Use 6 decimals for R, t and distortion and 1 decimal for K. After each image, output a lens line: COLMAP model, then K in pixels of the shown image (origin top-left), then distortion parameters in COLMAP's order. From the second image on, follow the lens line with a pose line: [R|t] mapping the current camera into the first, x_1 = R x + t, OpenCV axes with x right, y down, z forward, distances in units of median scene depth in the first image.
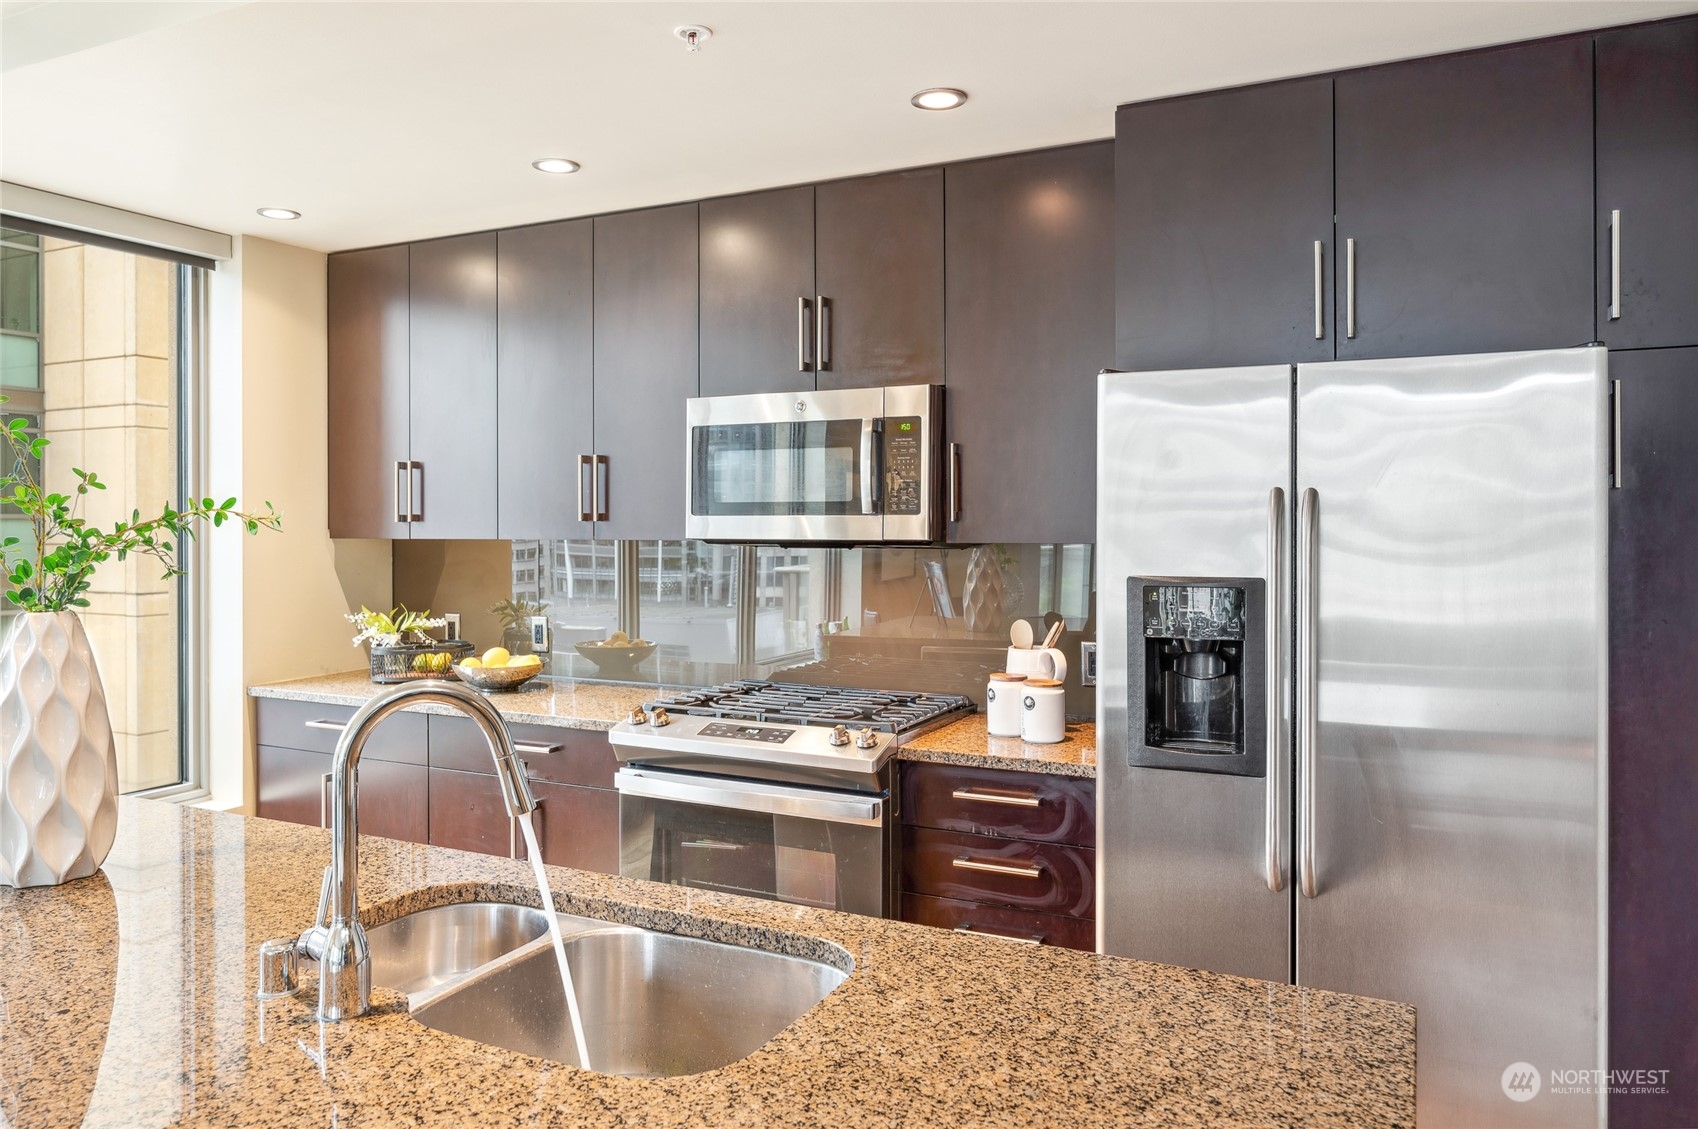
lens RADIAL K [[1198.9, 0, 804.5], [0, 1198.9, 525.2], [0, 0, 1]] dist [-0.000966, 0.000449]
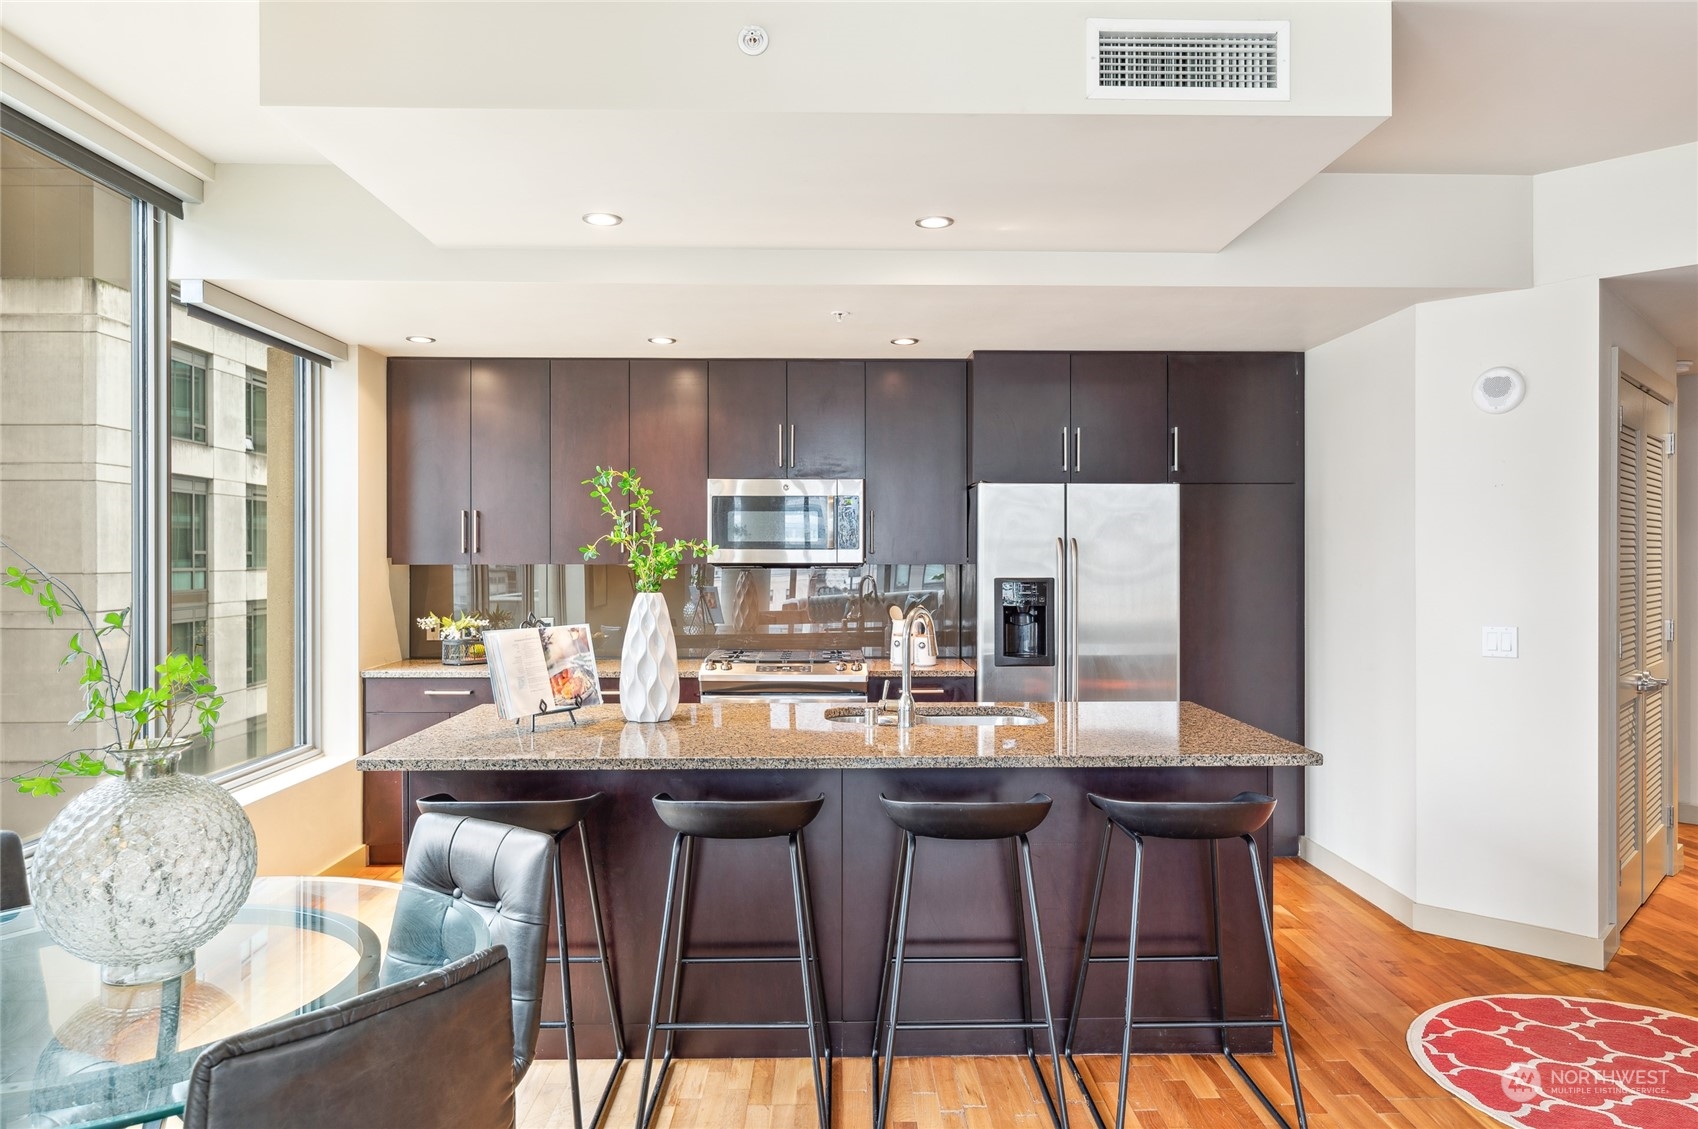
lens RADIAL K [[1123.1, 0, 851.1], [0, 1123.1, 560.4], [0, 0, 1]] dist [0.000781, 0.000277]
pose [[0.878766, 0.000211, 0.477252, -0.740510], [0.000371, 0.999999, -0.001127, 0.010723], [-0.477252, 0.001167, 0.878766, -0.520471]]
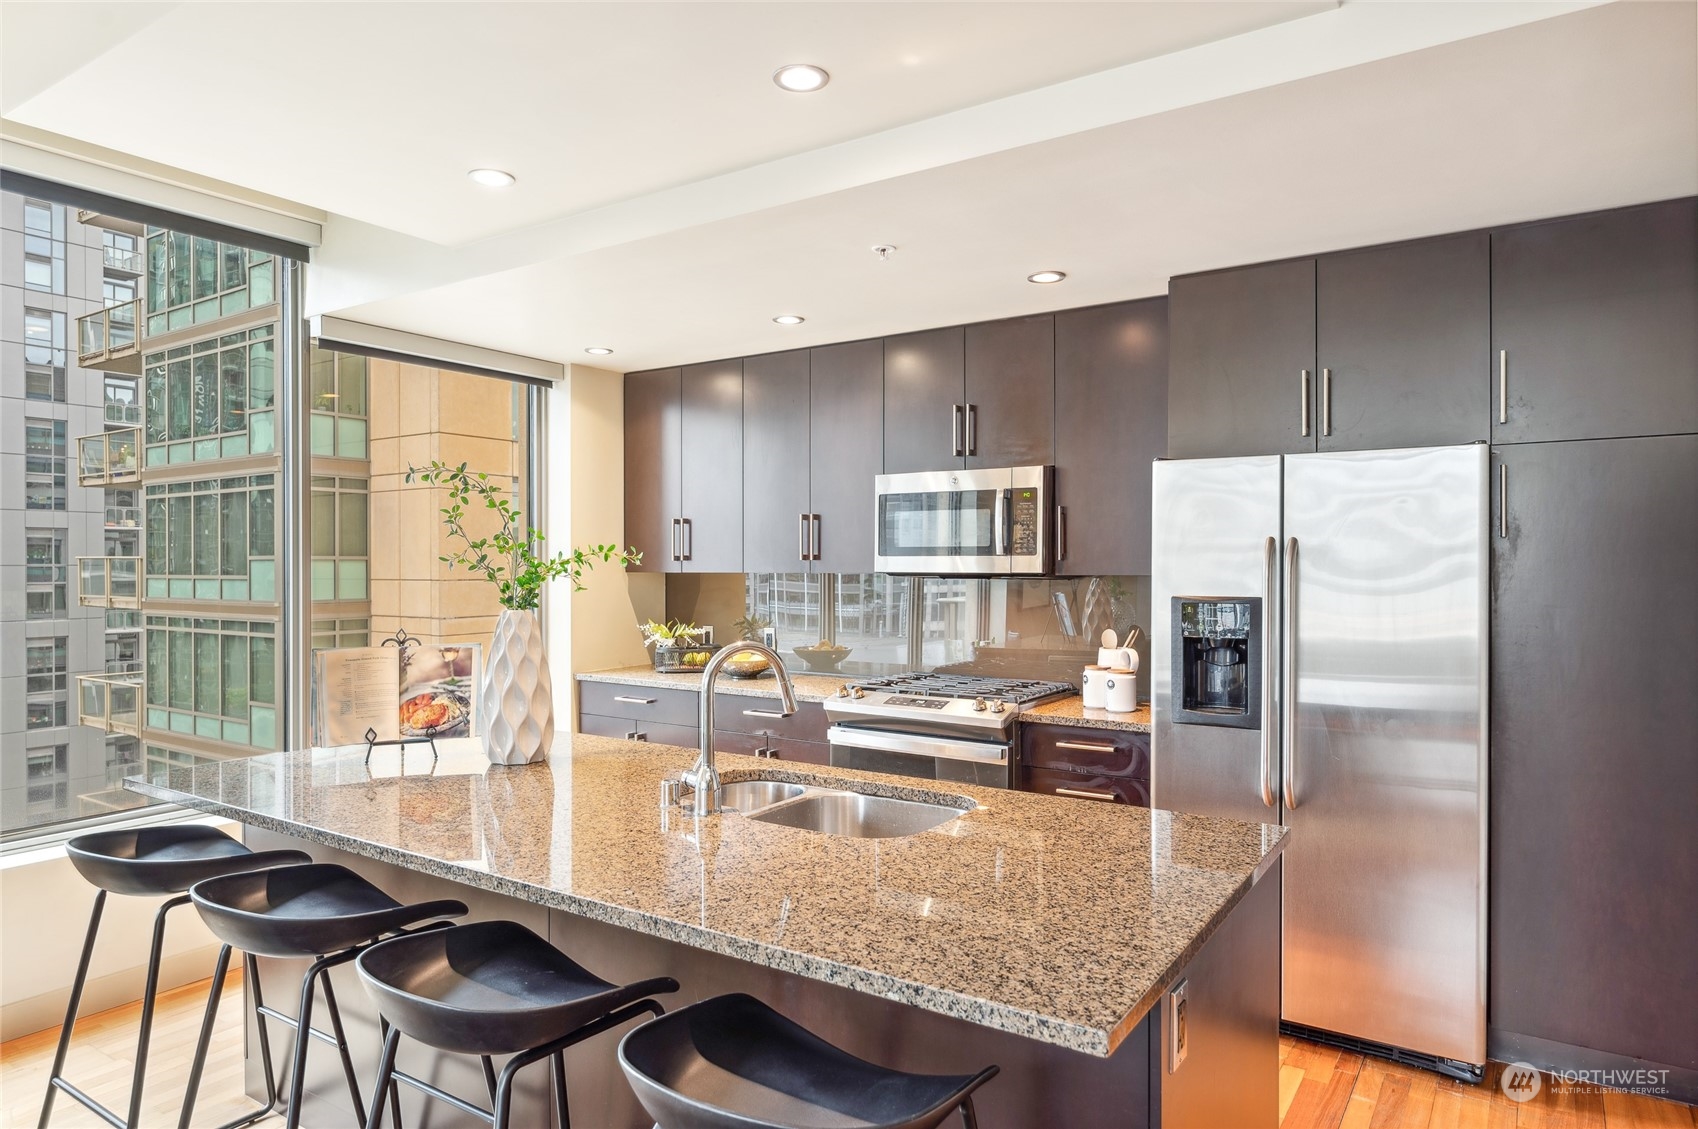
lens RADIAL K [[1025.1, 0, 851.5], [0, 1025.1, 568.6], [0, 0, 1]] dist [-0.001911, -0.000150]
pose [[0.993949, 0.001700, -0.109833, 0.010022], [-0.001434, 0.999996, 0.002499, 0.004368], [0.109837, -0.002326, 0.993947, -0.256310]]
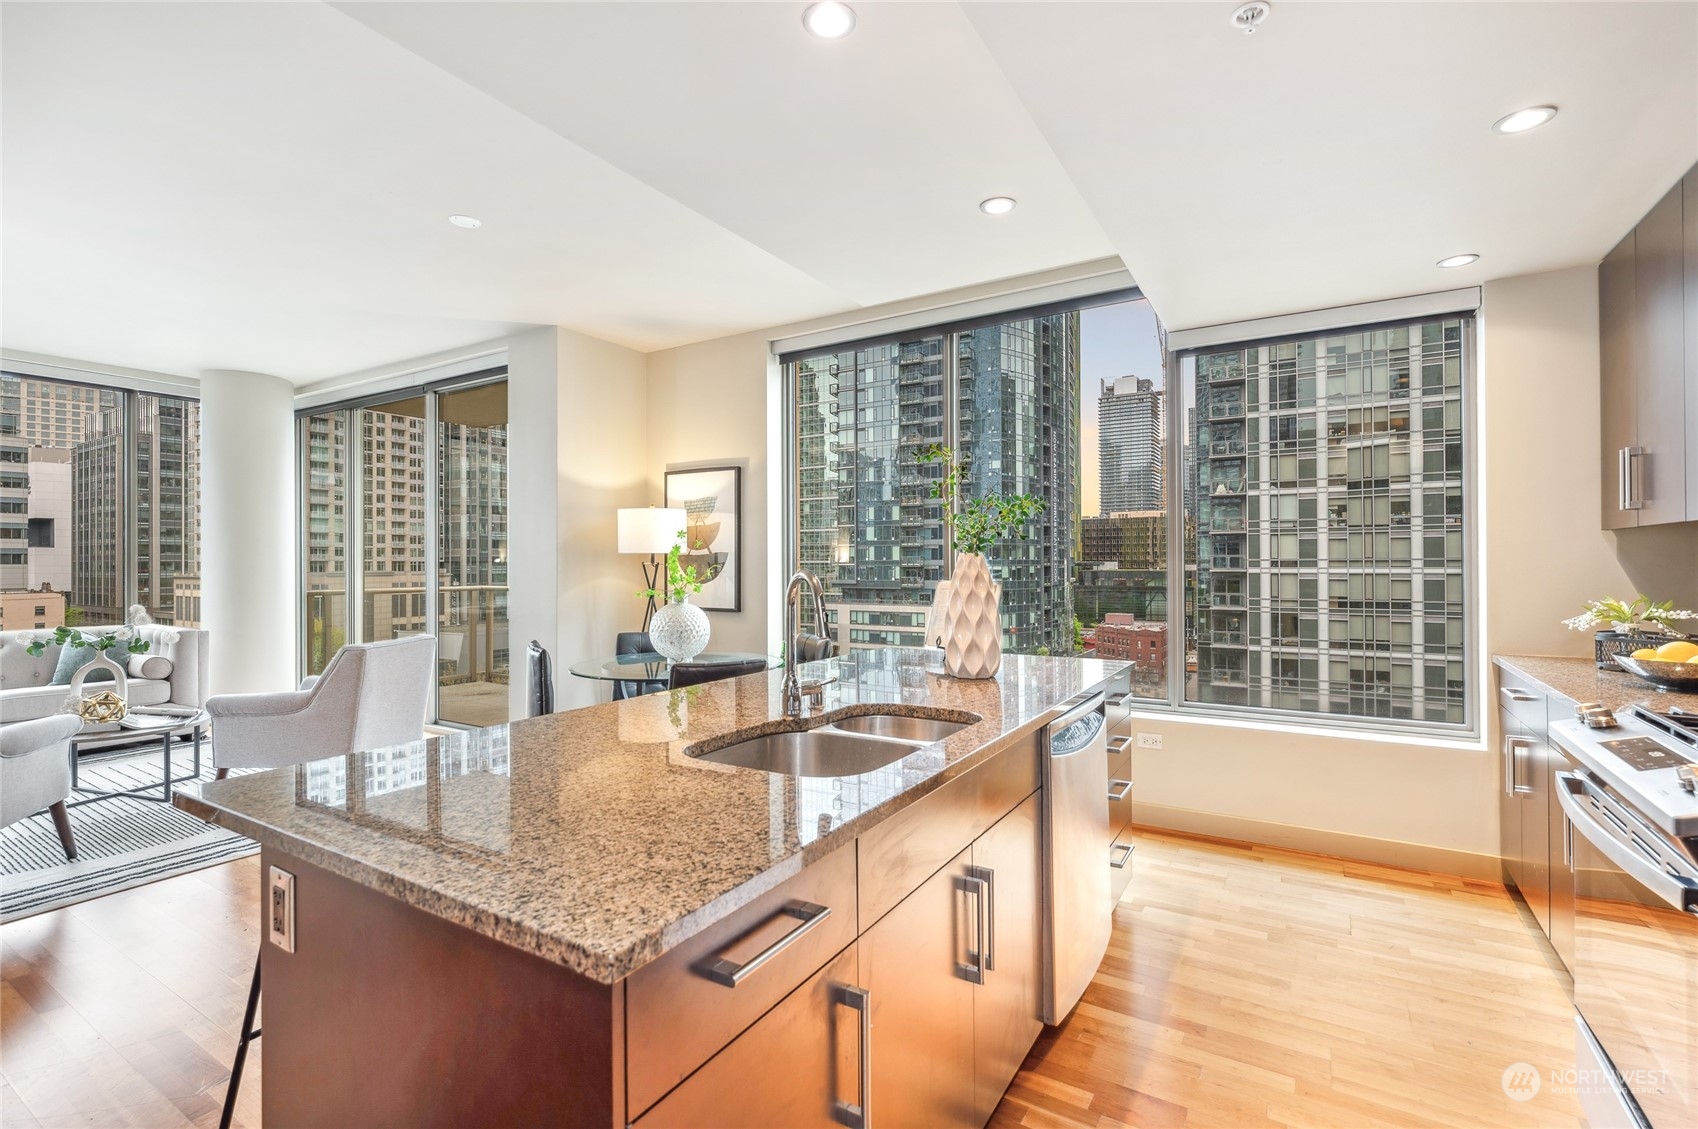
lens RADIAL K [[767.8, 0, 847.1], [0, 767.8, 560.4], [0, 0, 1]] dist [-0.001321, -0.000081]
pose [[-0.074962, -0.000829, -0.997186, 0.448817], [0.001756, 0.999998, -0.000963, 0.050397], [0.997185, -0.001824, -0.074960, 0.519124]]
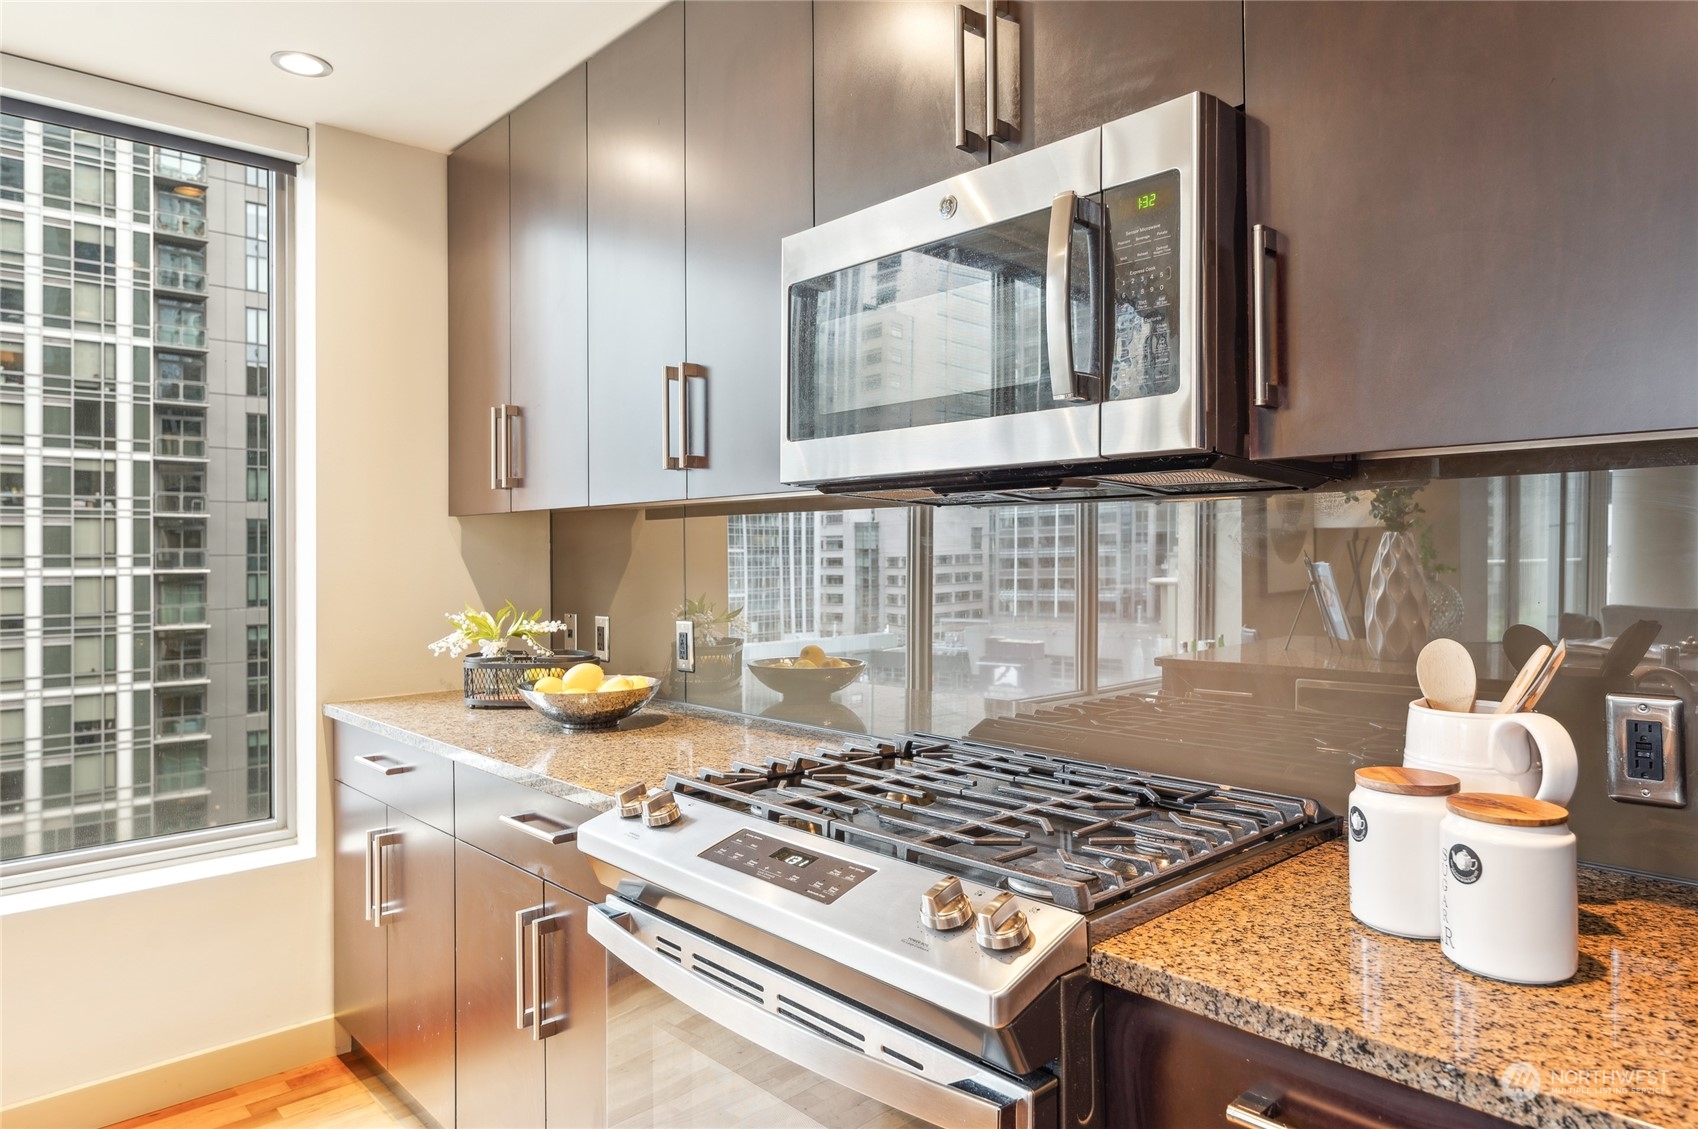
lens RADIAL K [[1063.1, 0, 847.7], [0, 1063.1, 543.6], [0, 0, 1]] dist [0.001138, -0.000467]
pose [[0.940054, -0.007005, -0.340953, 0.114397], [0.003590, 0.999937, -0.010646, 0.049977], [0.341006, 0.008784, 0.940020, 0.591631]]
